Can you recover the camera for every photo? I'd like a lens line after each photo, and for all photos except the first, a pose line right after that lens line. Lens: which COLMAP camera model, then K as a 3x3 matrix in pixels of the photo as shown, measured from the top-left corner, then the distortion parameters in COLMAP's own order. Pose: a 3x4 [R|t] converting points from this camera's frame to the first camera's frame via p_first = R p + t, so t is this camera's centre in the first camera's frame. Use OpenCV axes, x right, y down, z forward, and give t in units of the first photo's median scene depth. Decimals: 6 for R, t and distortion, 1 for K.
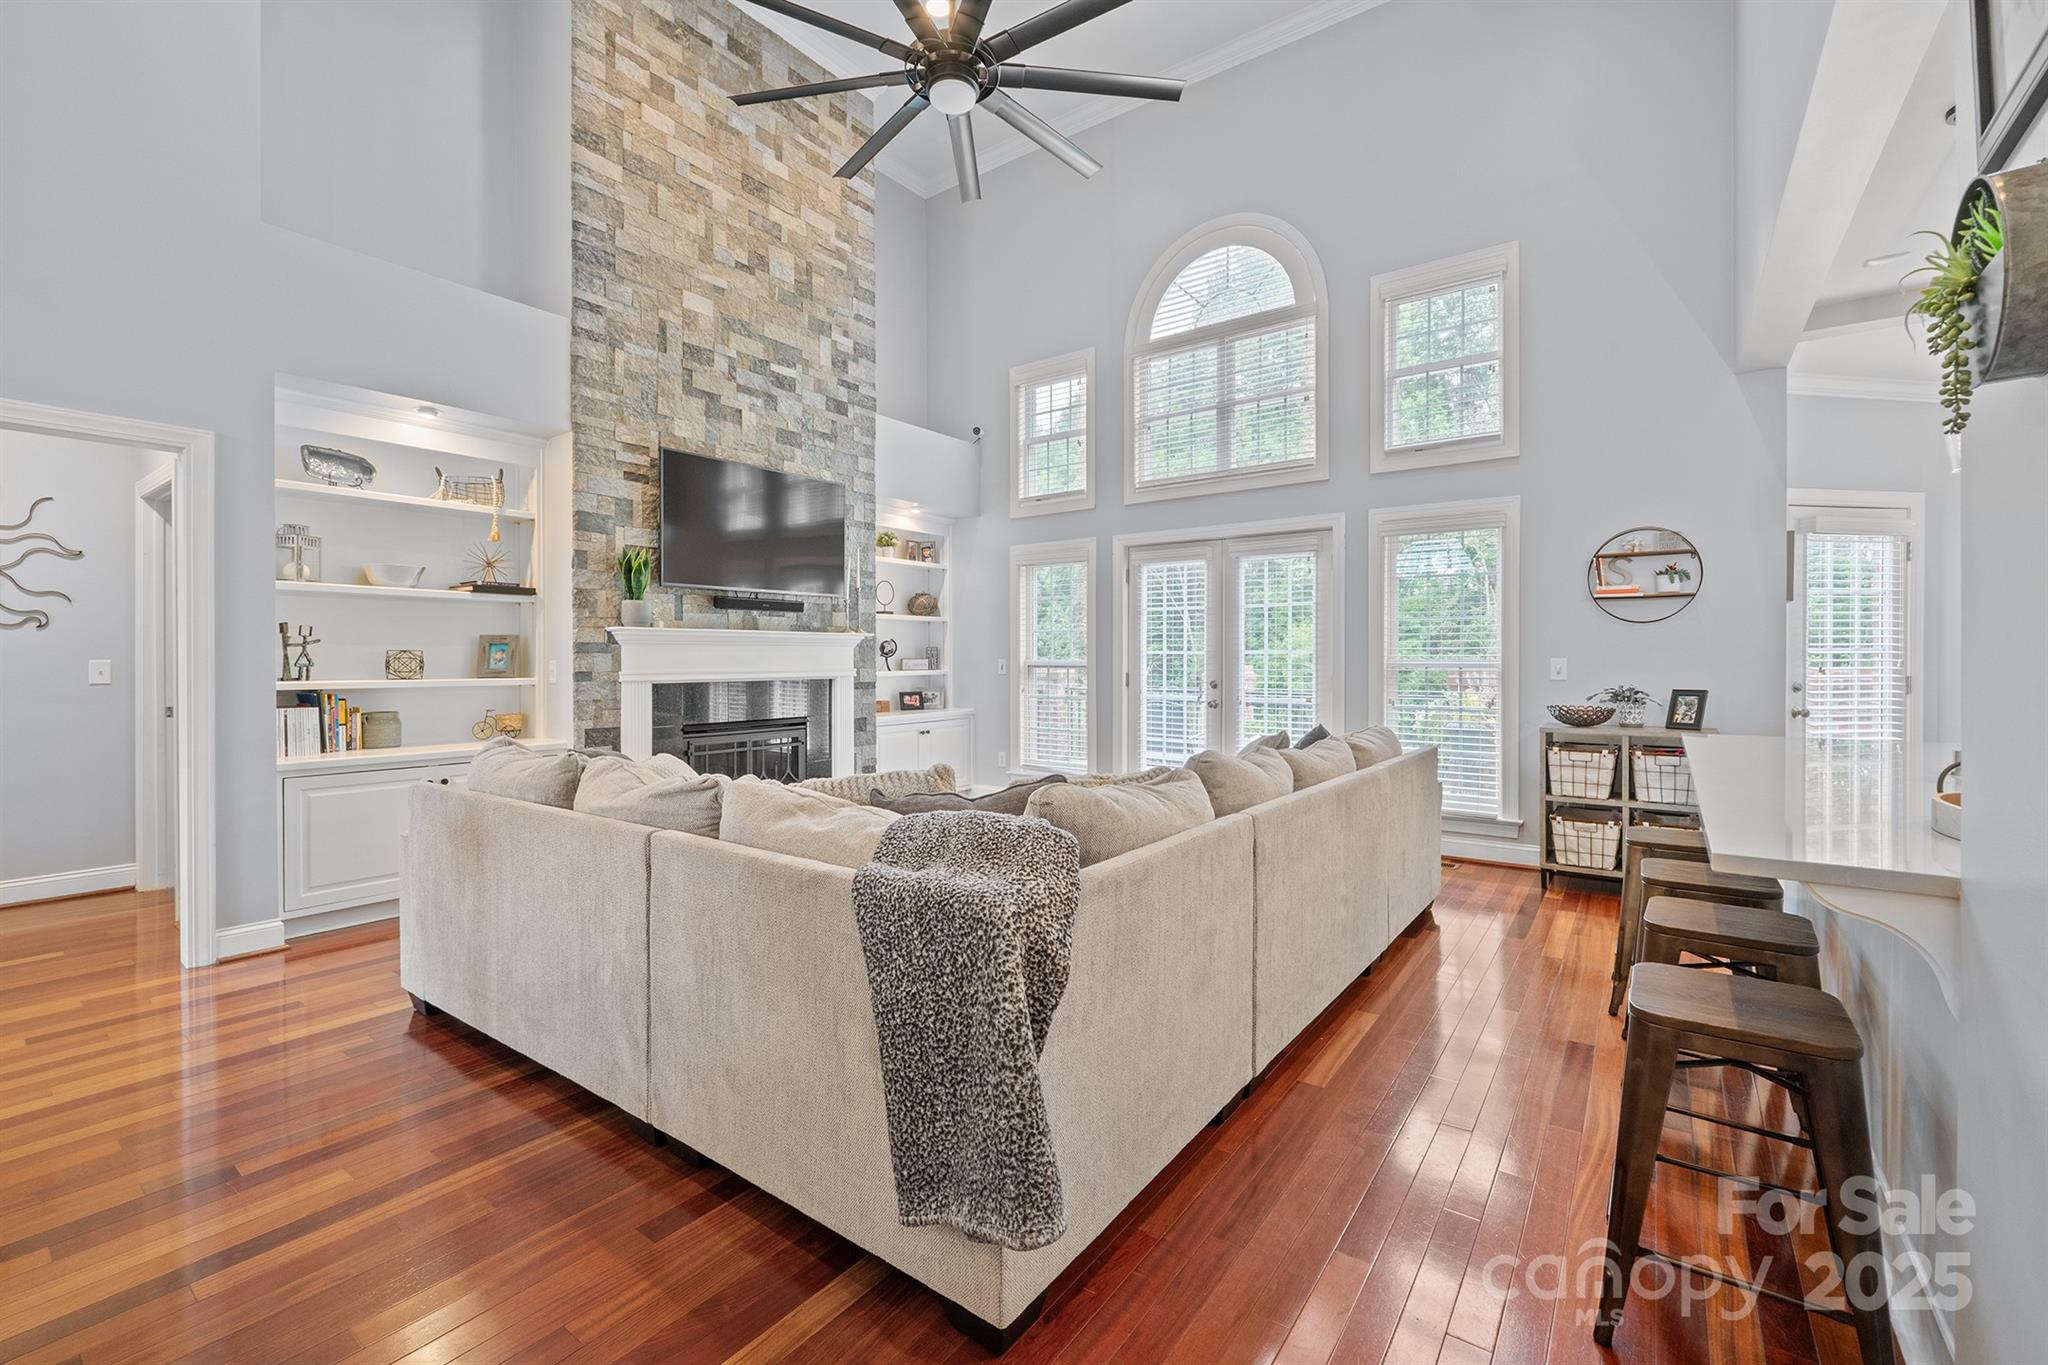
lens RADIAL K [[860.3, 0, 1011.2], [0, 860.3, 668.5], [0, 0, 1]] dist [-0.011896, 0.001520]
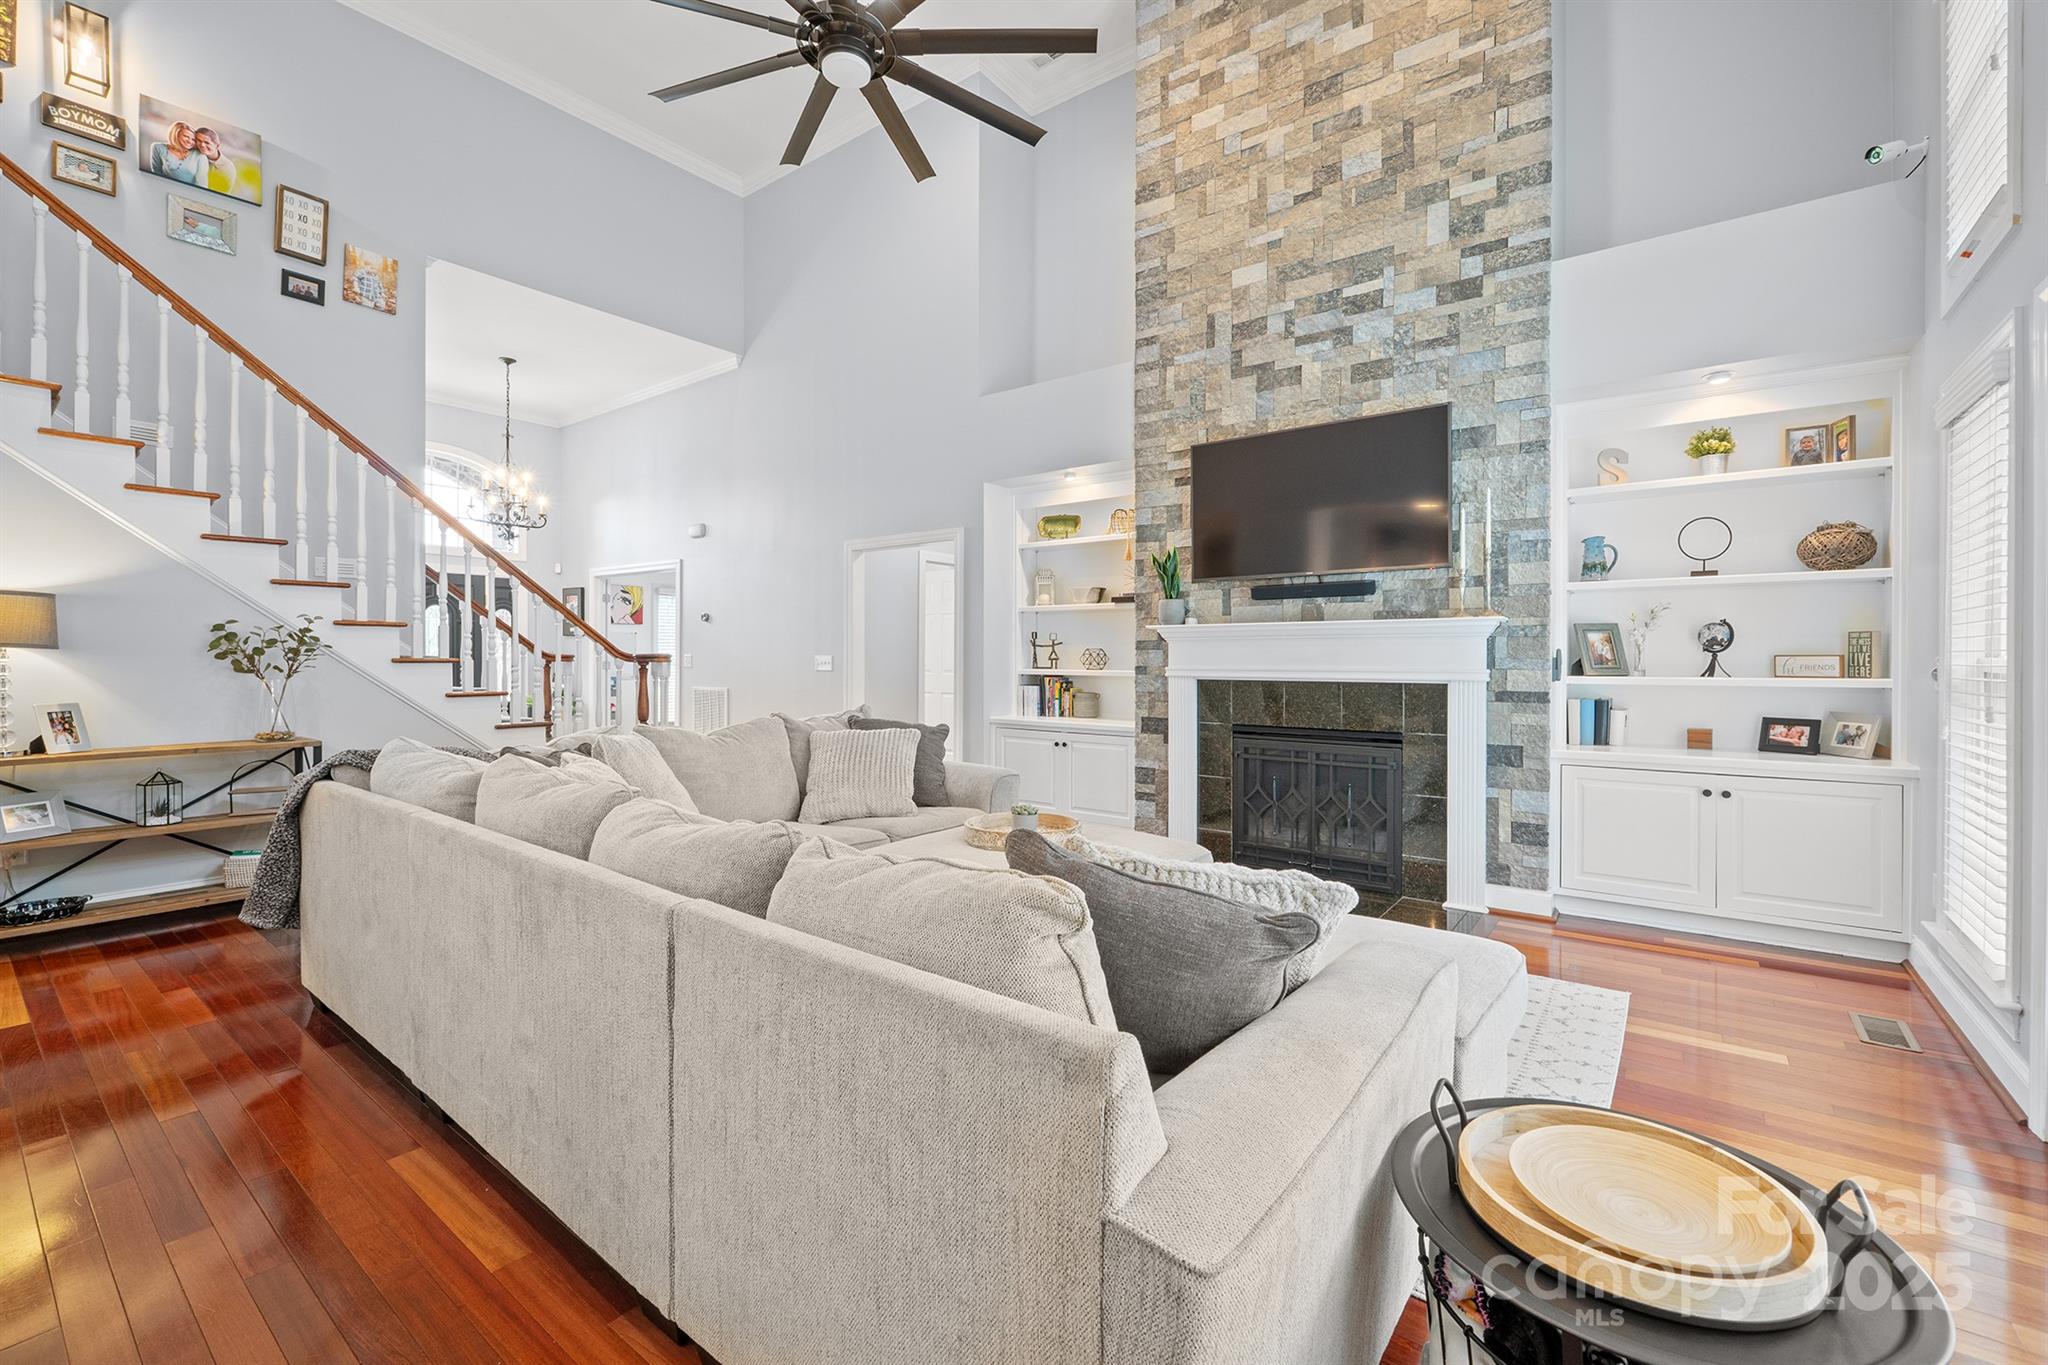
lens RADIAL K [[860.3, 0, 1028.2], [0, 860.3, 663.8], [0, 0, 1]] dist [-0.011896, 0.001520]
pose [[-0.008927, 0.011487, -0.999894, 0.556256], [-0.011303, 0.999869, 0.011588, -0.009633], [0.999896, 0.011405, -0.008796, 0.746076]]
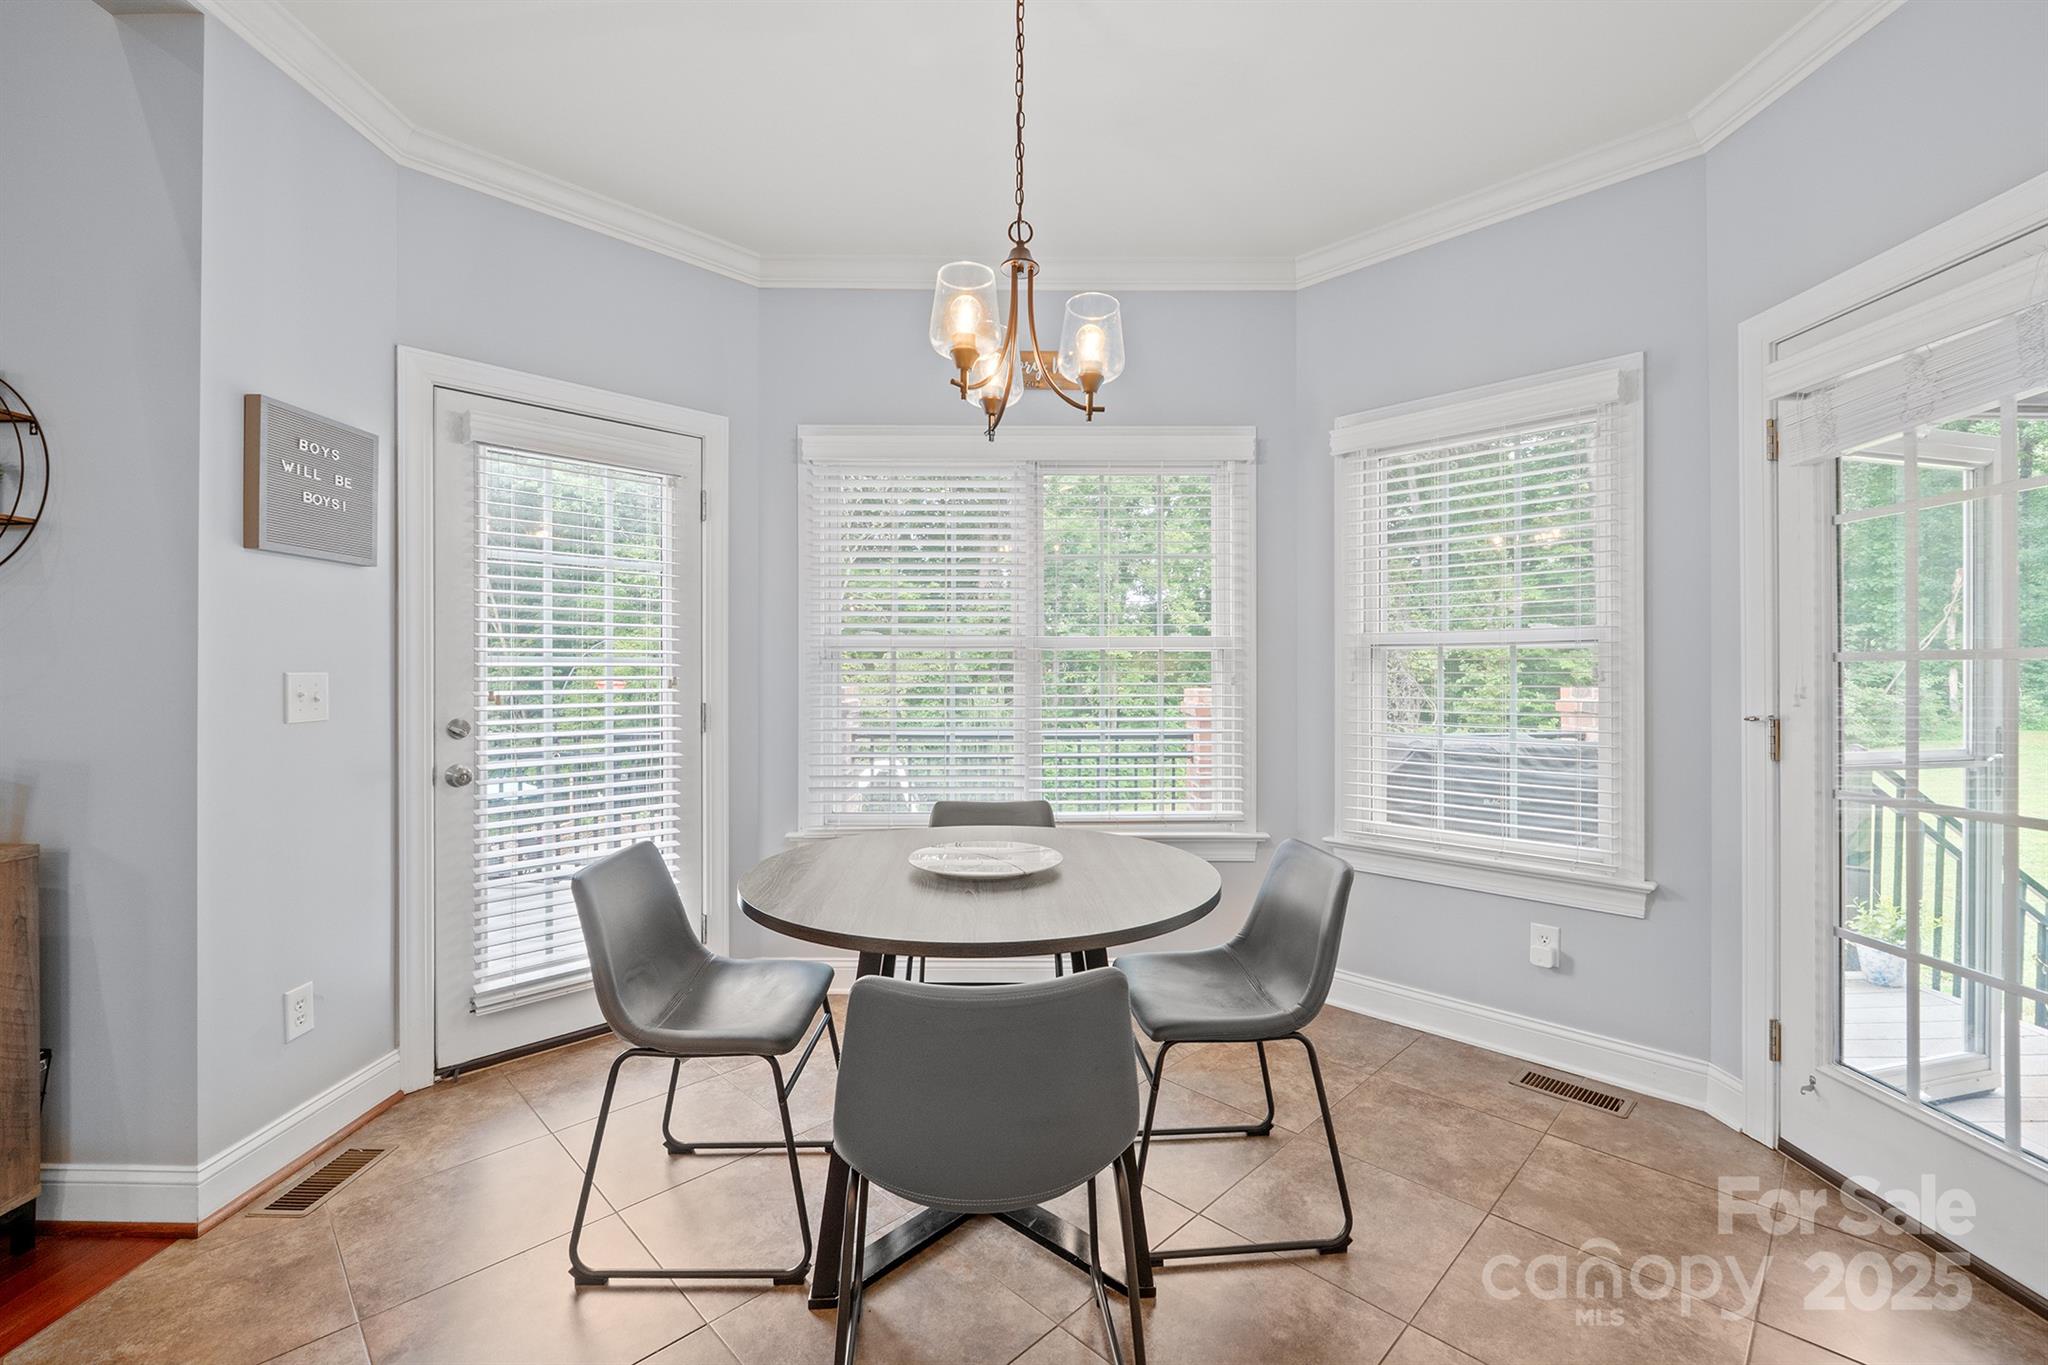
lens RADIAL K [[860.3, 0, 1027.7], [0, 860.3, 676.0], [0, 0, 1]] dist [-0.011896, 0.001520]
pose [[0.805364, 0.002074, 0.592777, 0.783048], [0.003238, 0.999964, -0.007898, -0.004842], [-0.592771, 0.008280, 0.805328, 0.309325]]
